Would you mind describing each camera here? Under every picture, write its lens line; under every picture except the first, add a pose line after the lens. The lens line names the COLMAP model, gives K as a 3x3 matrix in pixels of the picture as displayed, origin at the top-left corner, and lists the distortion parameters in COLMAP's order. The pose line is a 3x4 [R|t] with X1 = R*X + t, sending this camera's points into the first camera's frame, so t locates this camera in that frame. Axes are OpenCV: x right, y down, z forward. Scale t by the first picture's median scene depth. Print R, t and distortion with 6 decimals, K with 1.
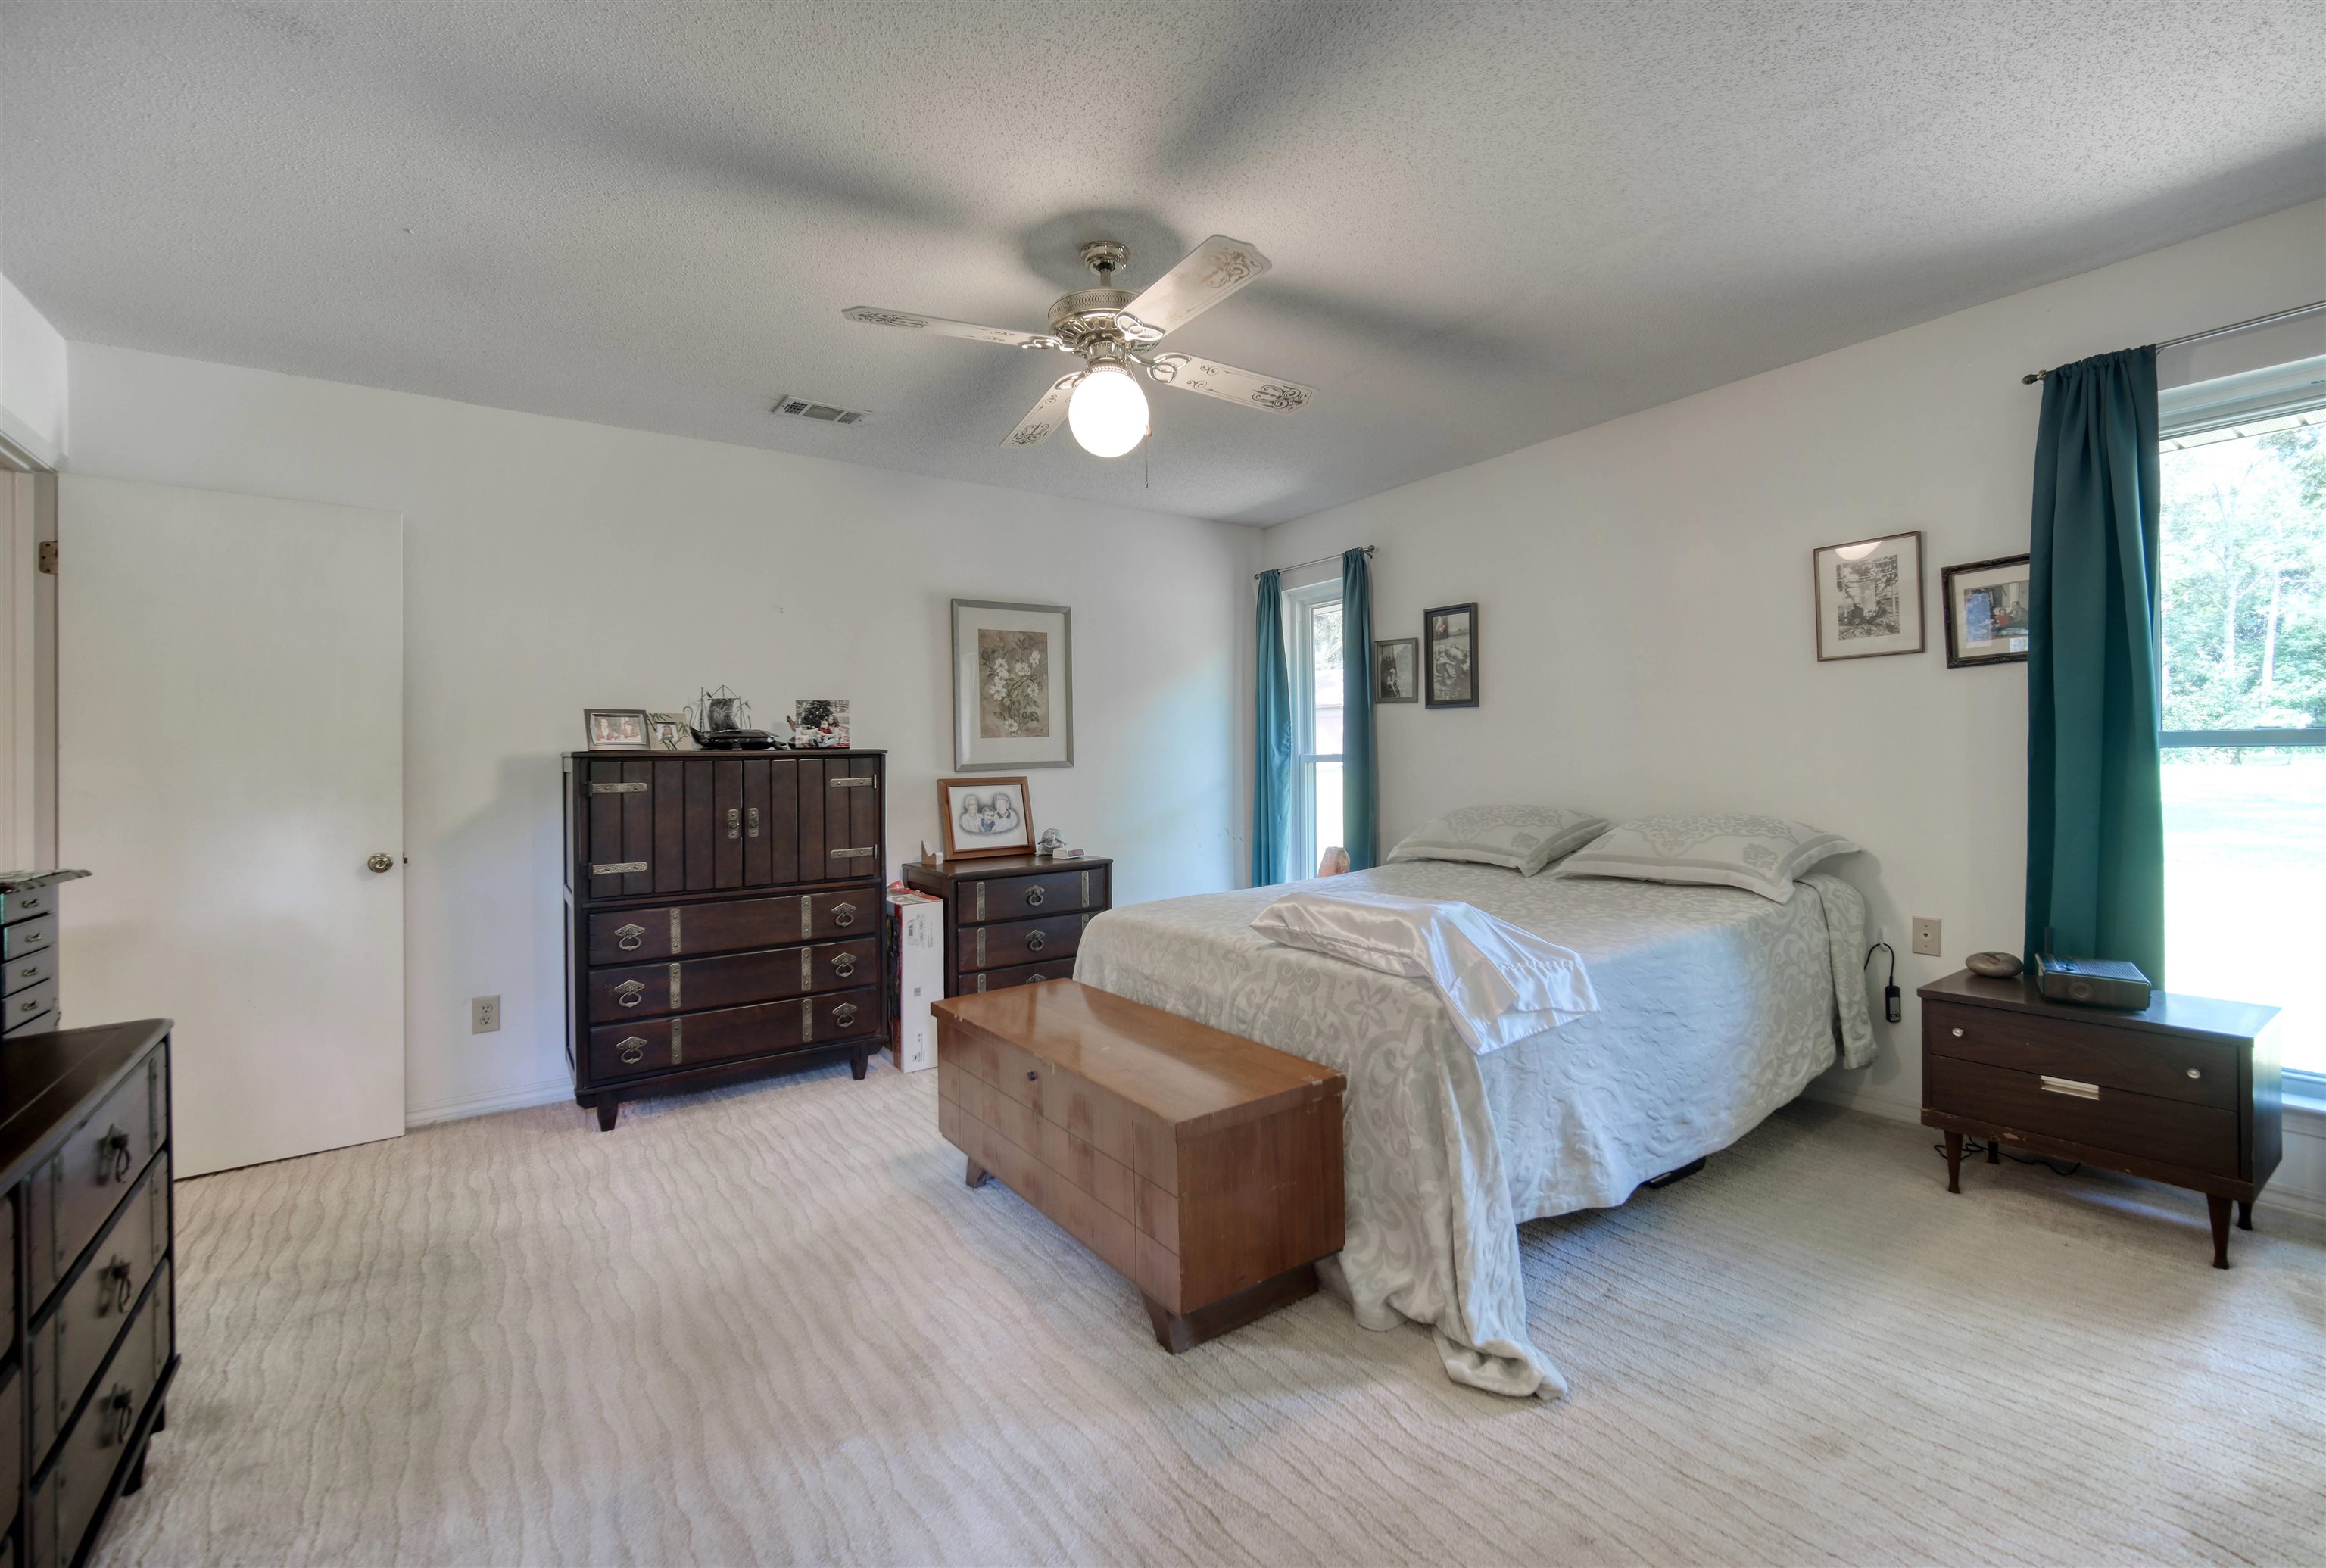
lens RADIAL K [[971.1, 0, 1164.2], [0, 971.1, 772.0], [0, 0, 1]] dist [-0.000059, -0.000034]
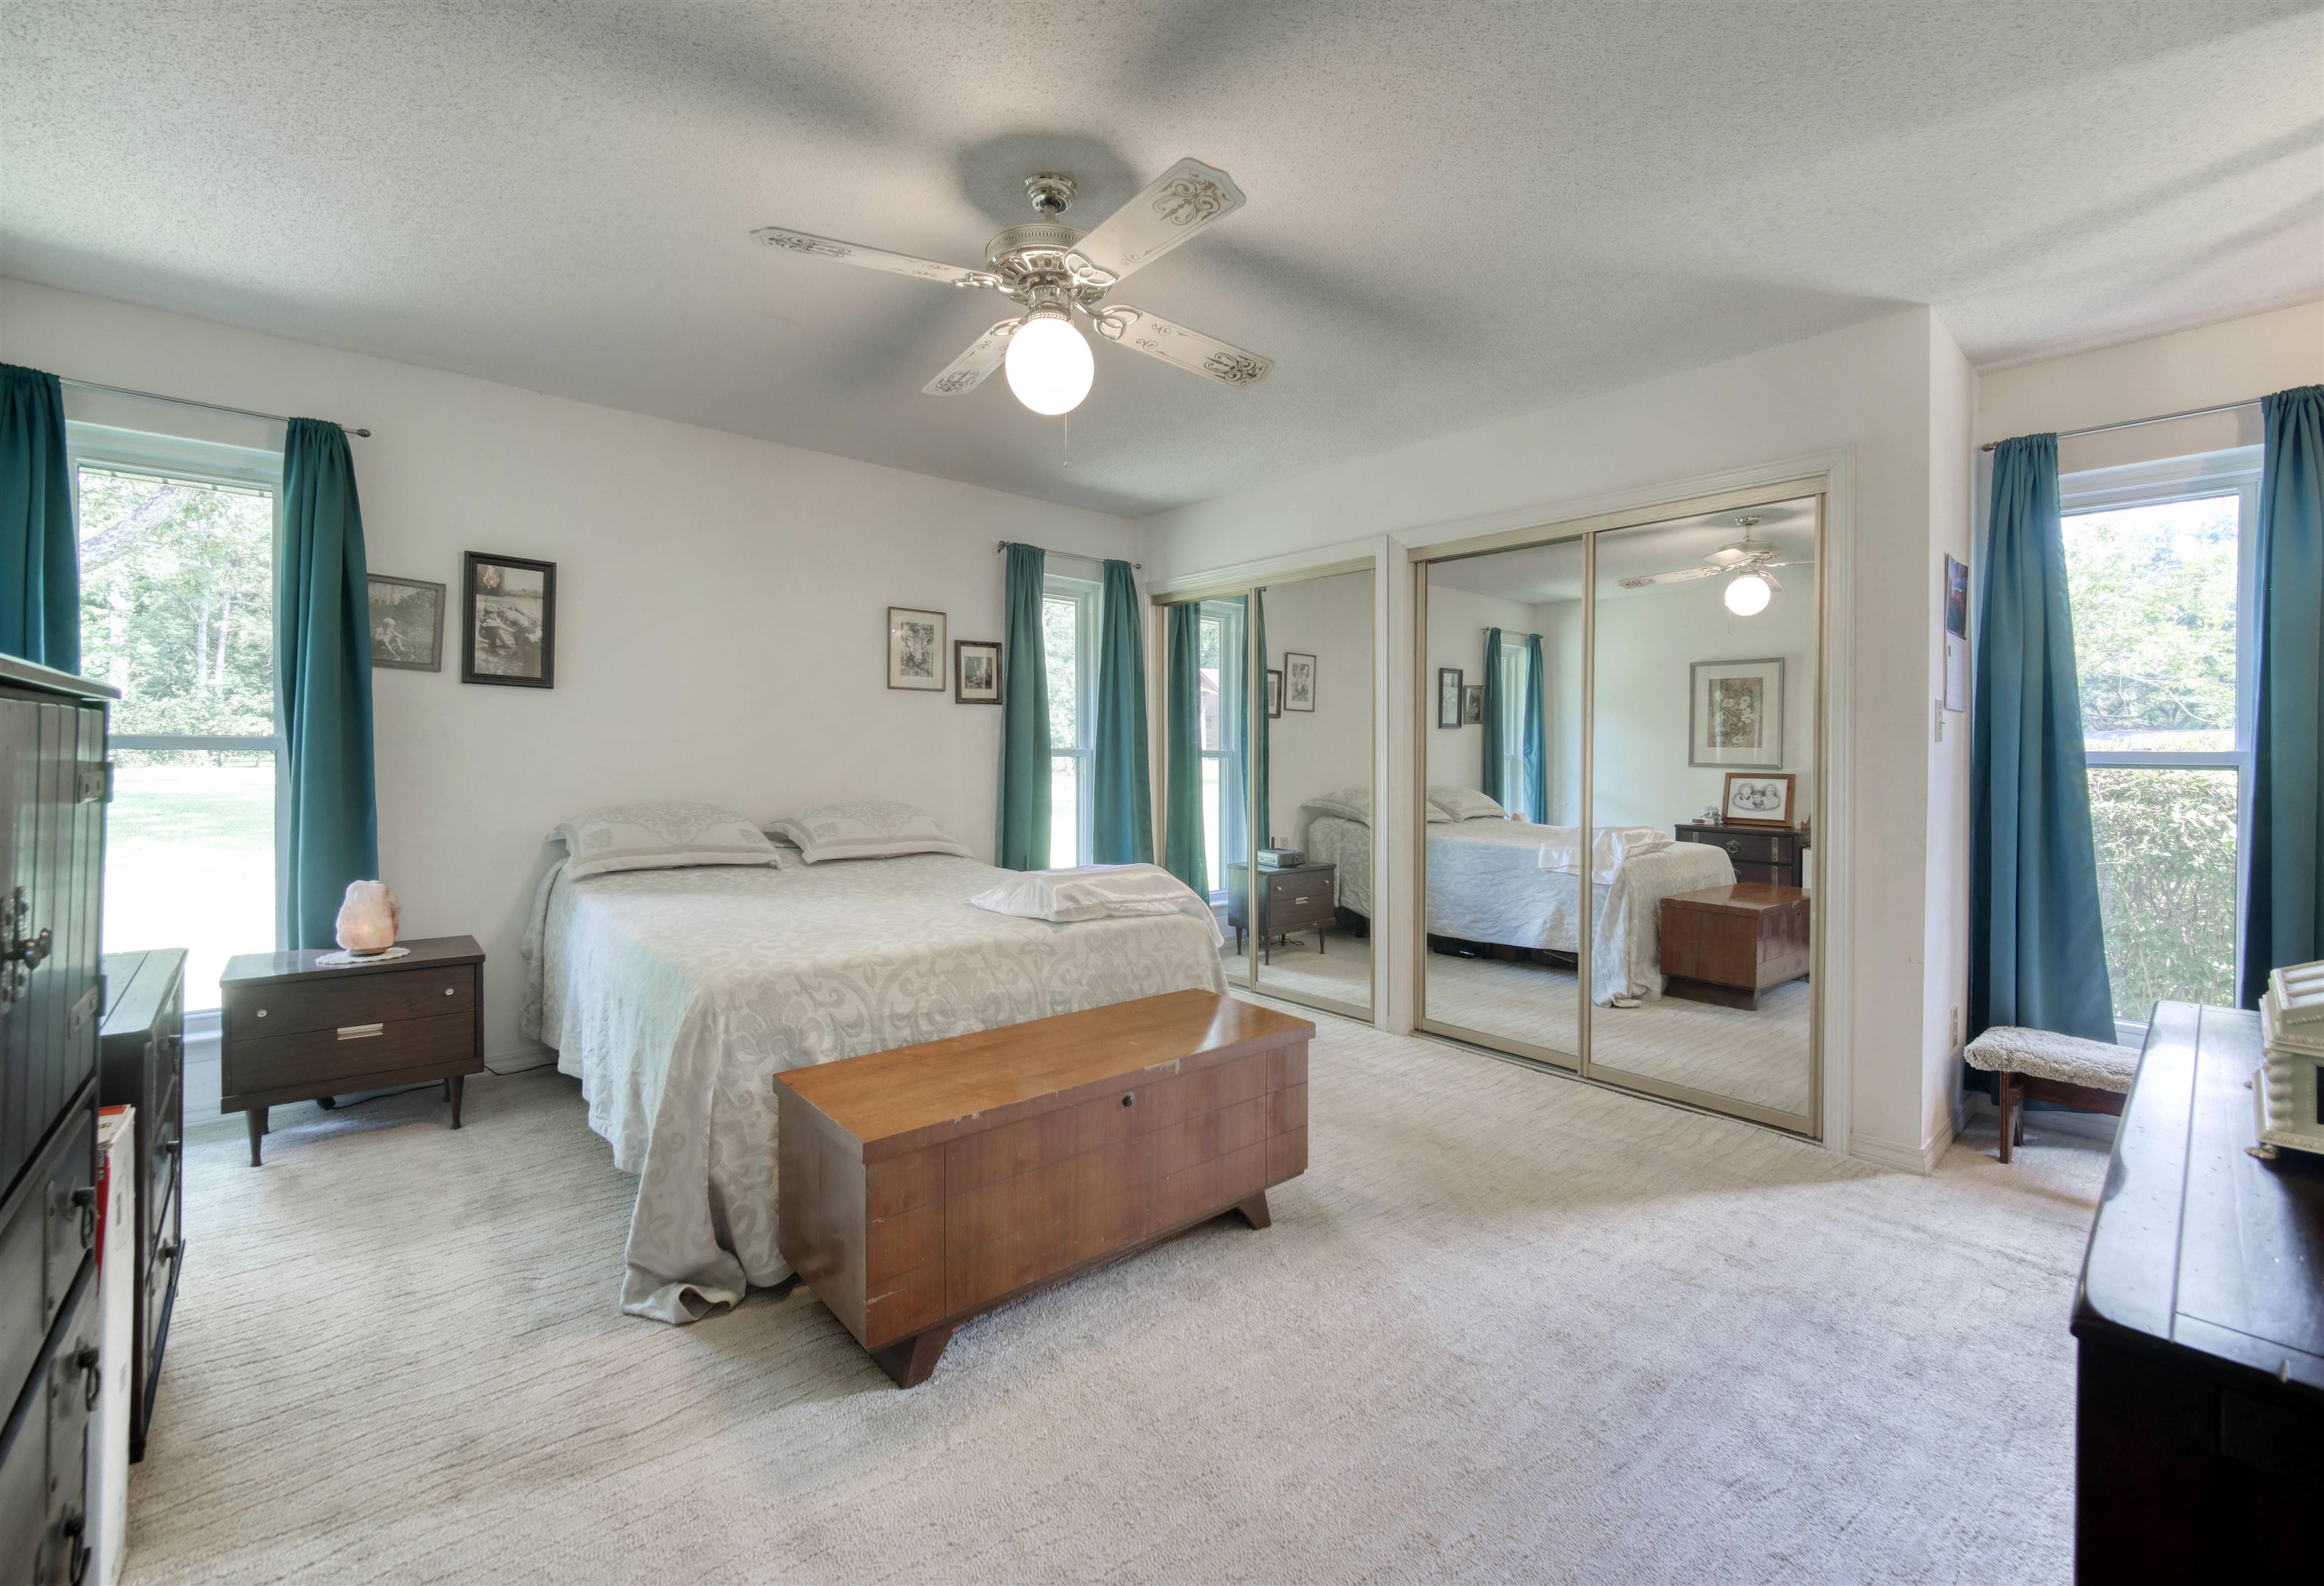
lens RADIAL K [[968.4, 0, 1153.7], [0, 968.4, 767.6], [0, 0, 1]] dist [-0.000434, -0.000060]
pose [[-0.092072, 0.005590, 0.995737, -0.742664], [0.000127, 0.999984, -0.005602, 0.006640], [-0.995752, -0.000389, -0.092072, 0.761771]]
